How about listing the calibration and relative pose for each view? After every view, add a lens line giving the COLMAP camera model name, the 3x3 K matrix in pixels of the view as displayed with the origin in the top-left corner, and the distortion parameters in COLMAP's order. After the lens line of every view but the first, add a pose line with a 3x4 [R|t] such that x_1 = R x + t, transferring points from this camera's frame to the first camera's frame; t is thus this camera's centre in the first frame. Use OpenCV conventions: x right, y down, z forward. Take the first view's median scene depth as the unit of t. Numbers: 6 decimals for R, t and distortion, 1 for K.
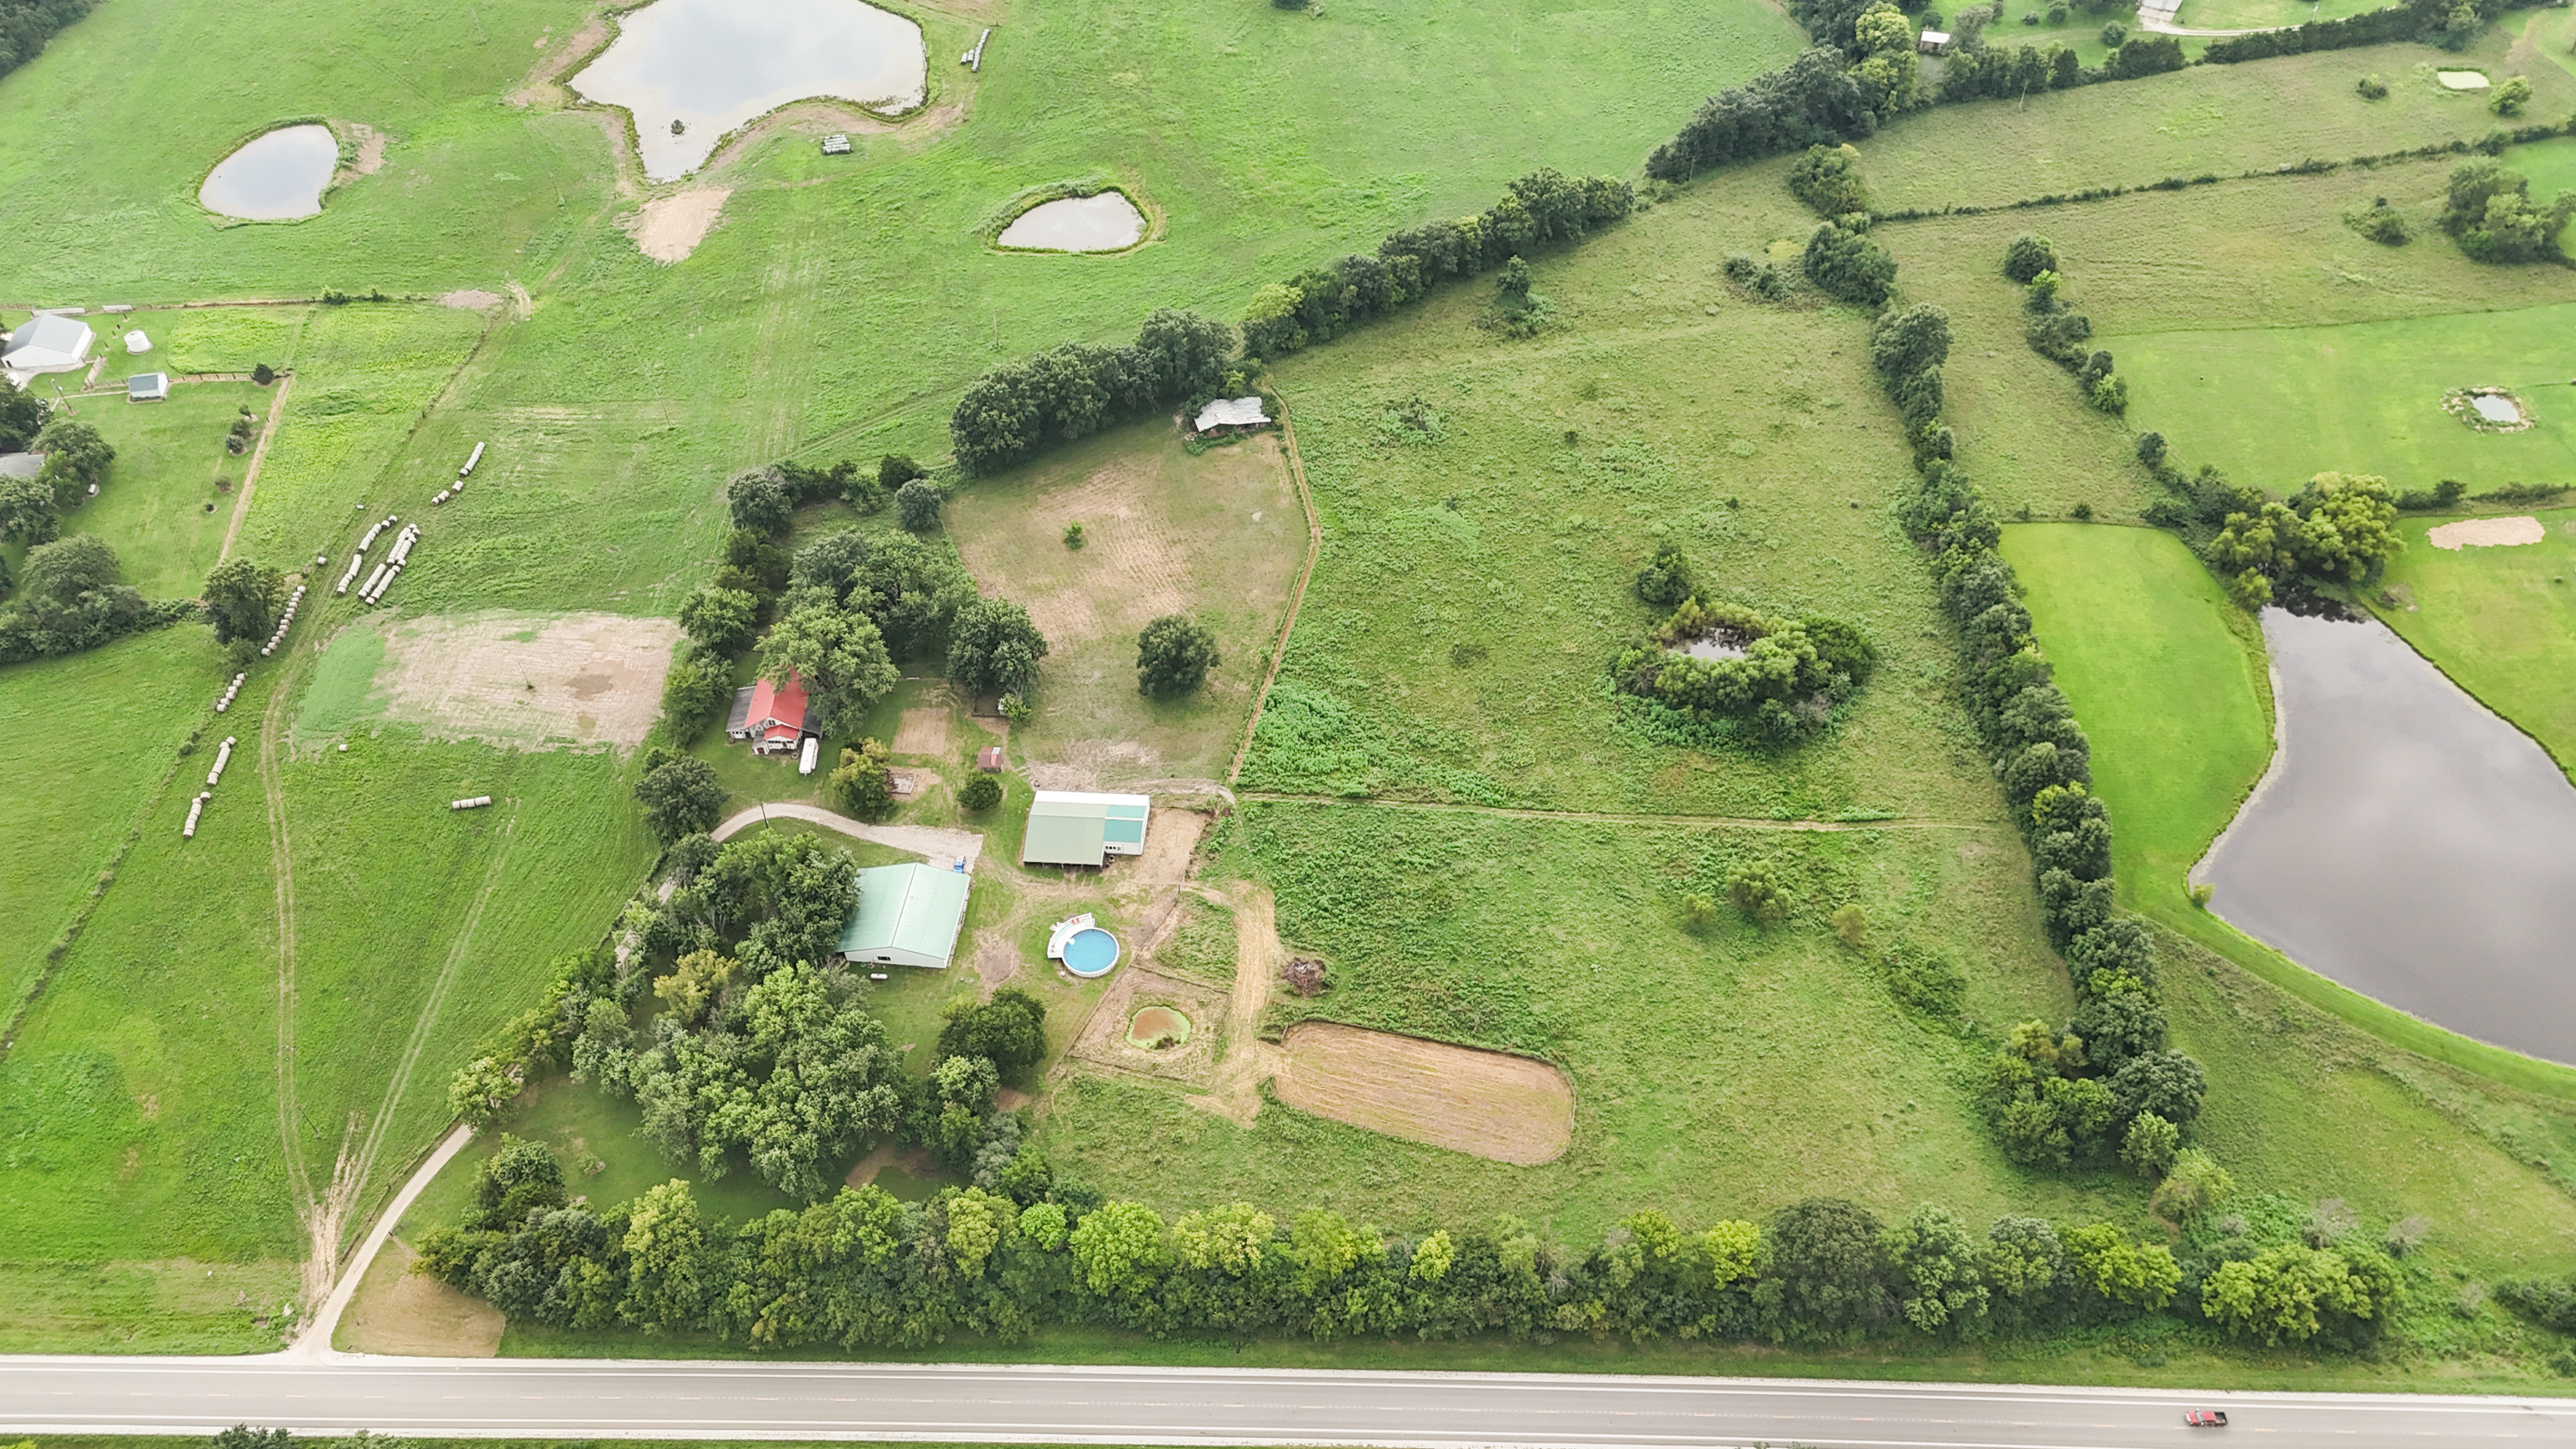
lens RADIAL K [[1897.0, 0, 1288.0], [0, 1897.0, 724.5], [0, 0, 1]] dist [0.072567, -0.075394]
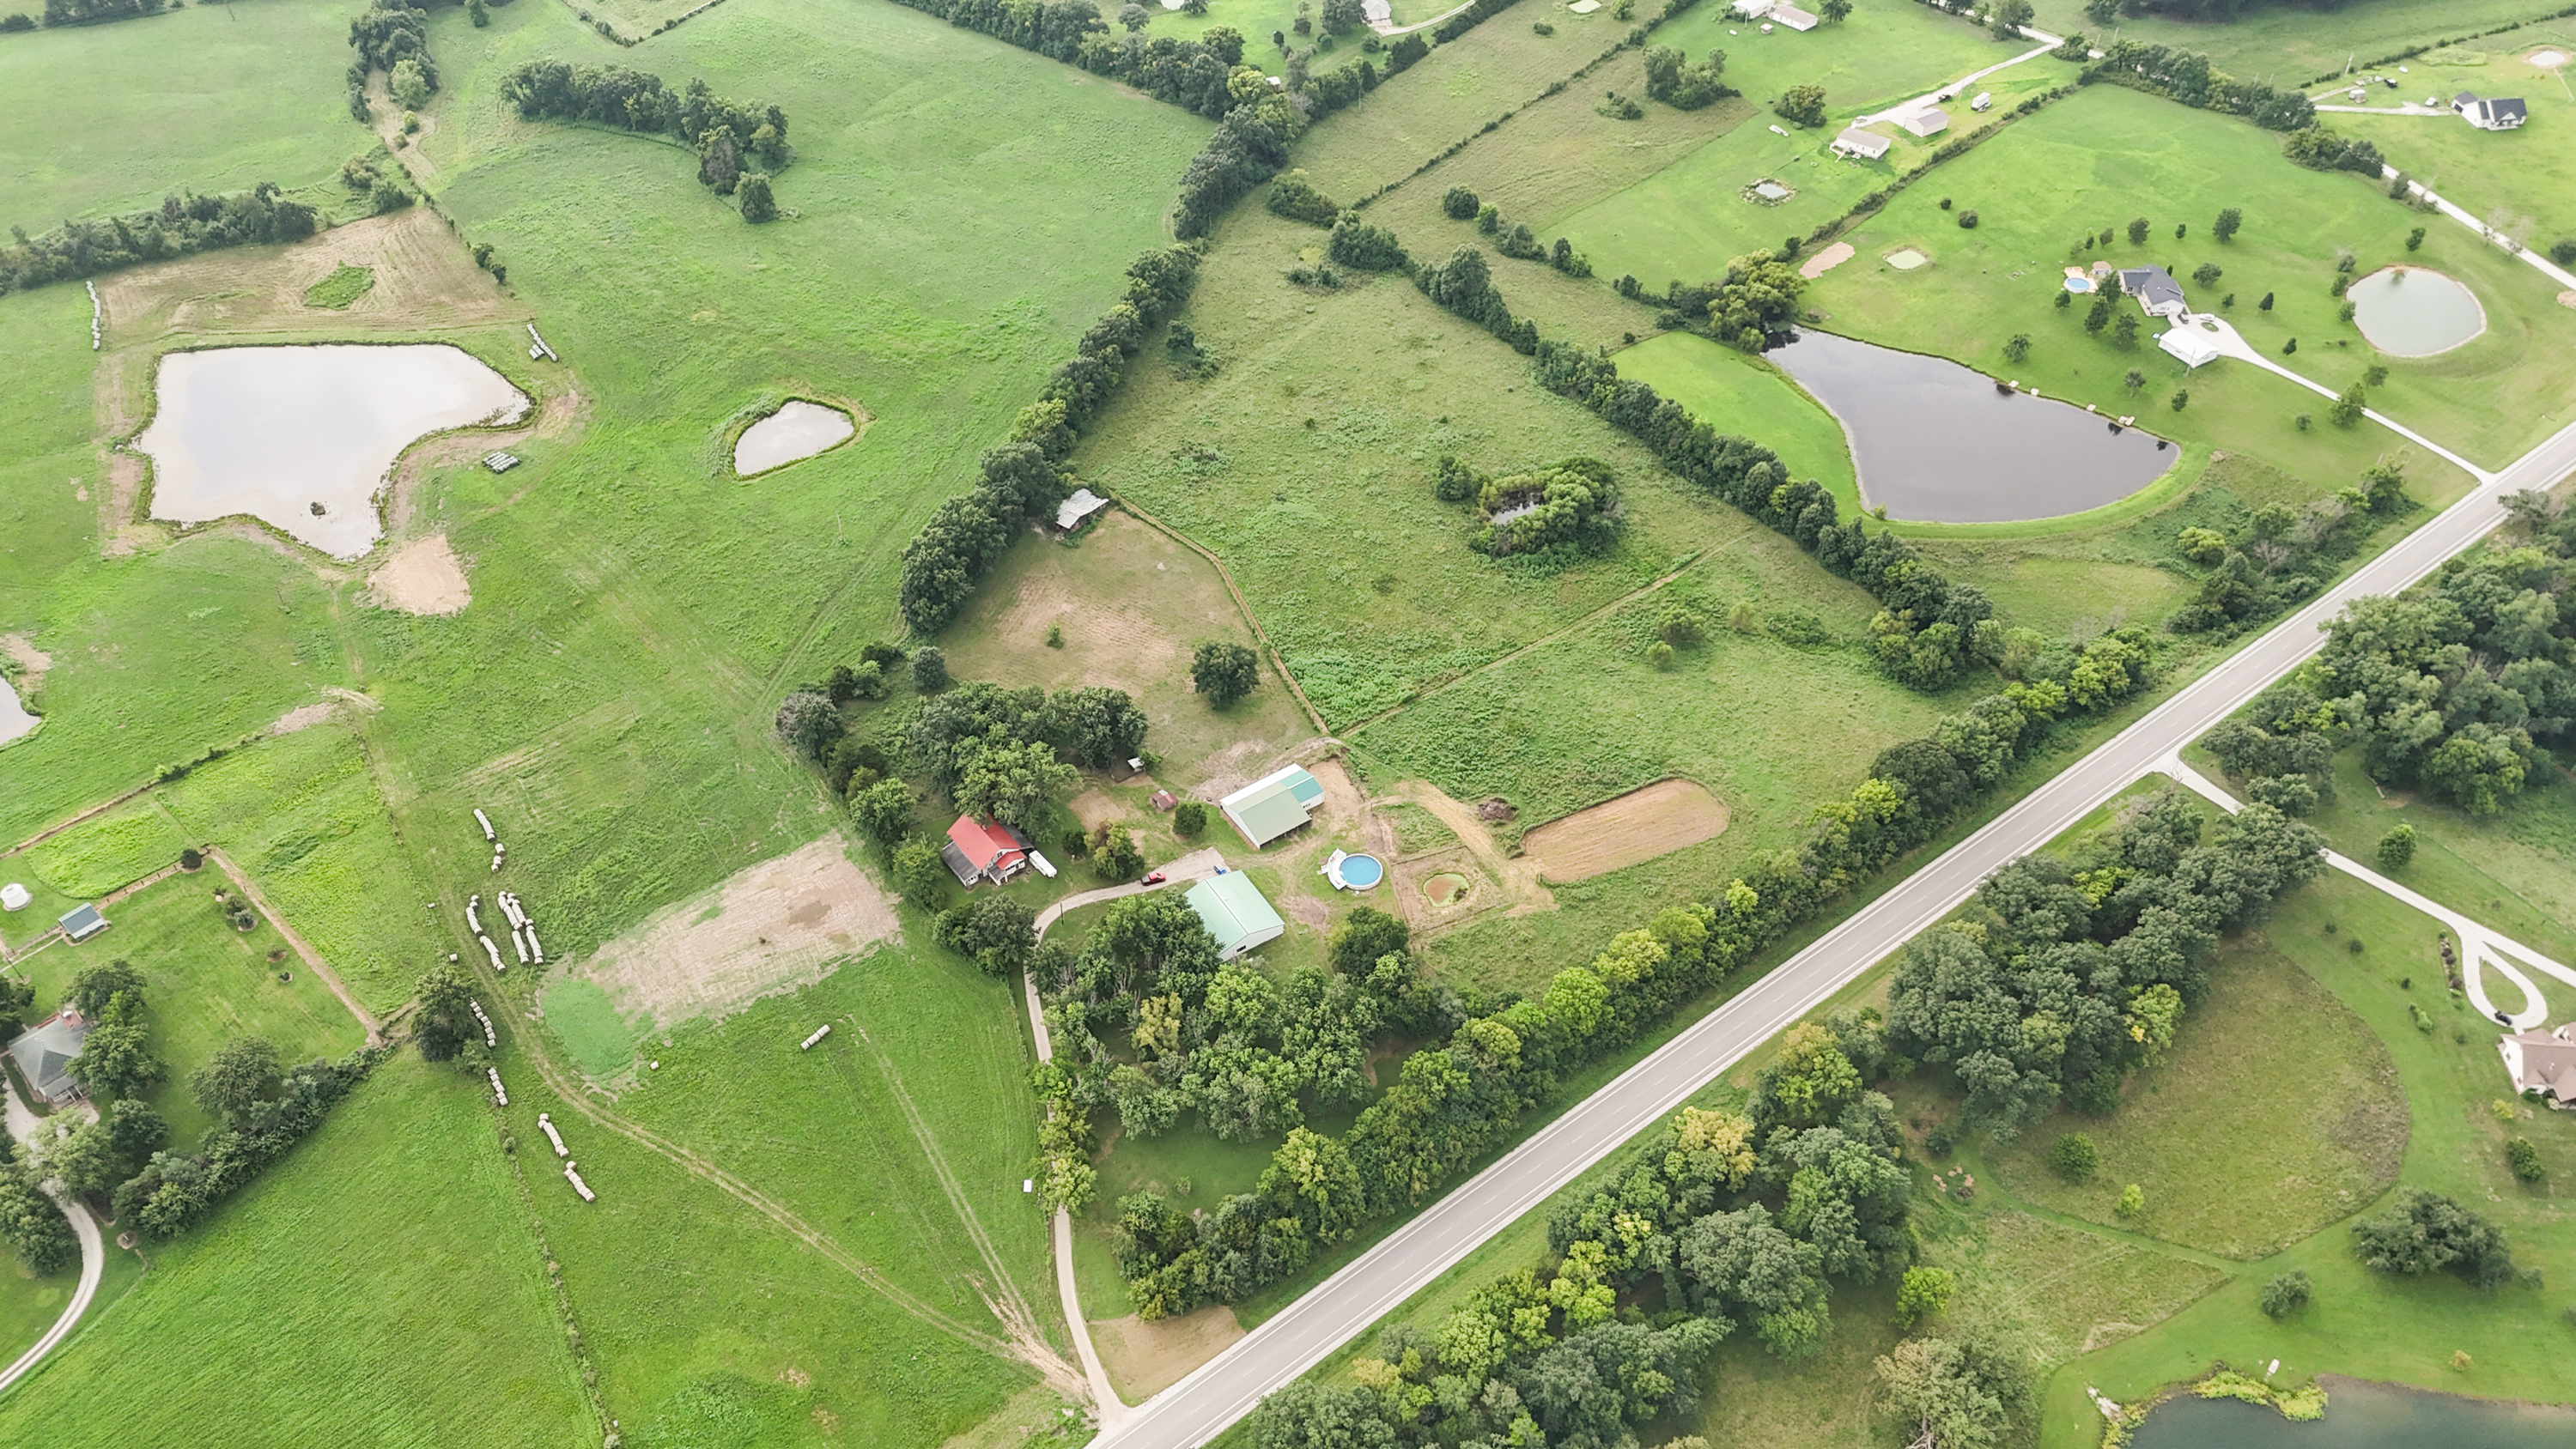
lens RADIAL K [[1897.0, 0, 1288.0], [0, 1897.0, 724.5], [0, 0, 1]] dist [0.072567, -0.075394]
pose [[0.785126, -0.428167, 0.447494, -0.564982], [0.455429, 0.888789, 0.051355, -0.046720], [-0.419716, 0.163482, 0.892811, -0.111046]]
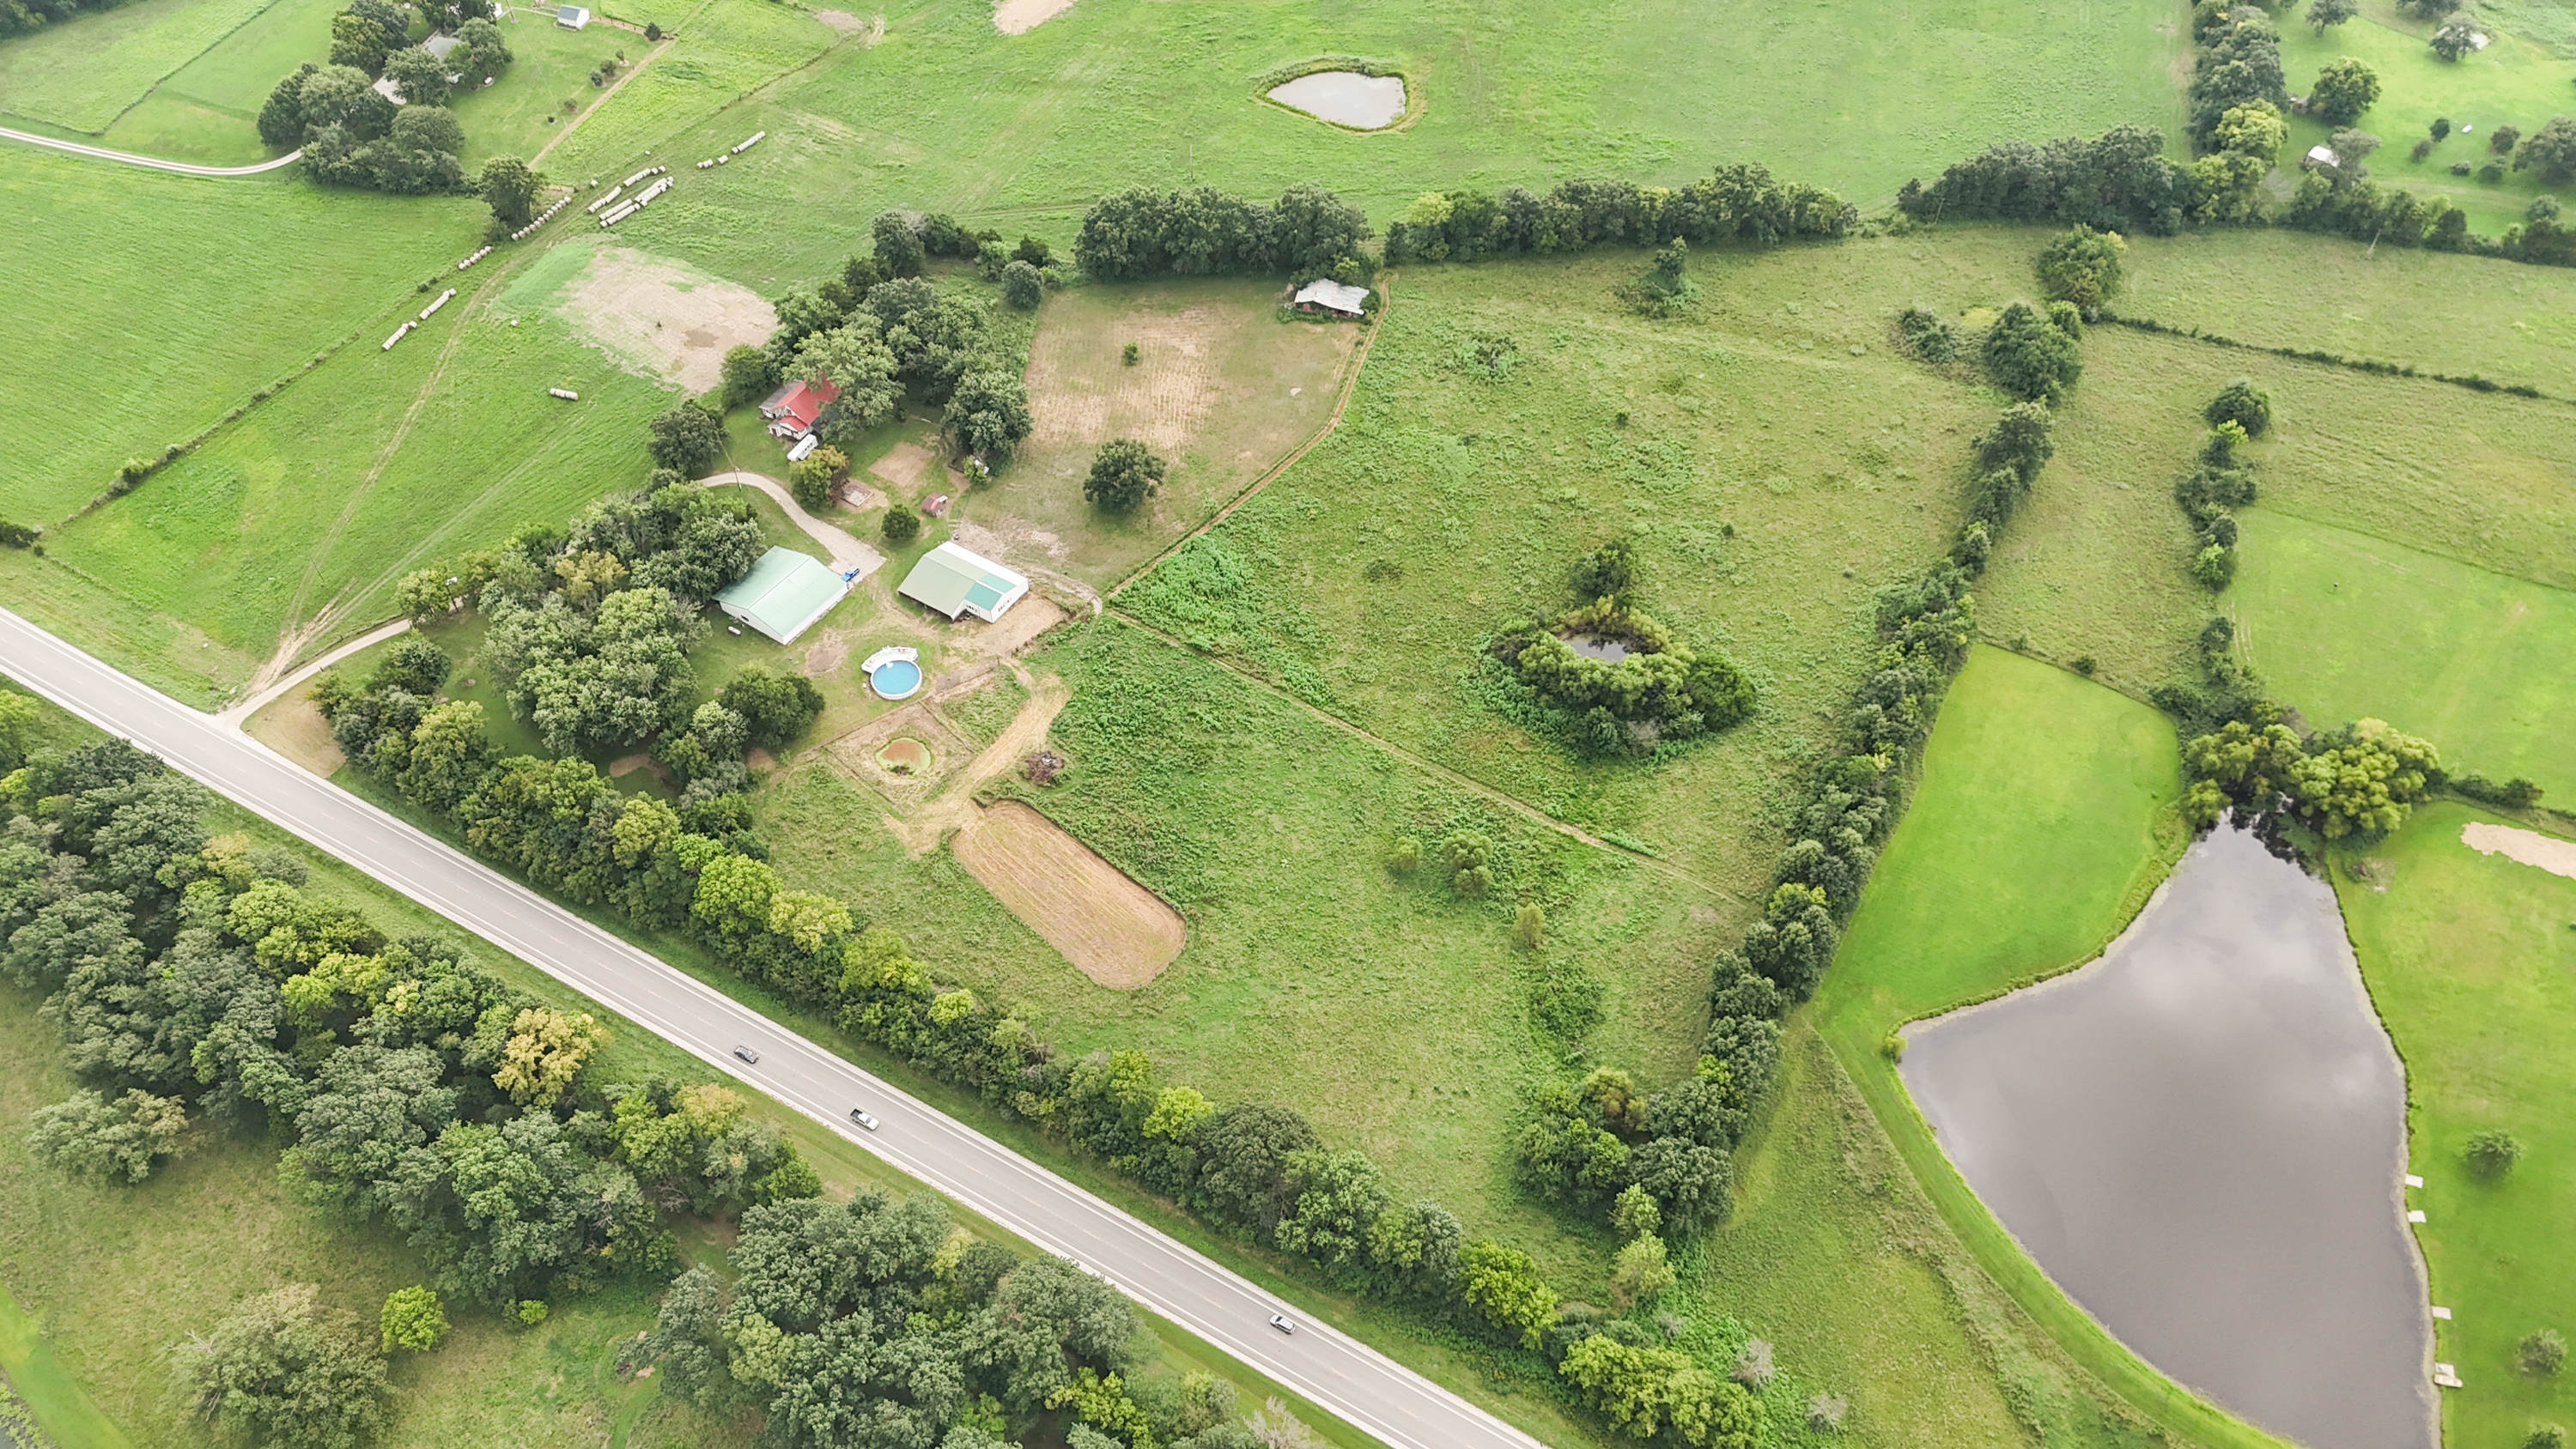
lens RADIAL K [[1897.0, 0, 1288.0], [0, 1897.0, 724.5], [0, 0, 1]] dist [0.072567, -0.075394]
pose [[0.877447, 0.365691, -0.310414, 0.394687], [-0.351536, 0.930540, 0.102558, -0.045876], [0.326357, 0.019133, 0.945053, -0.002448]]
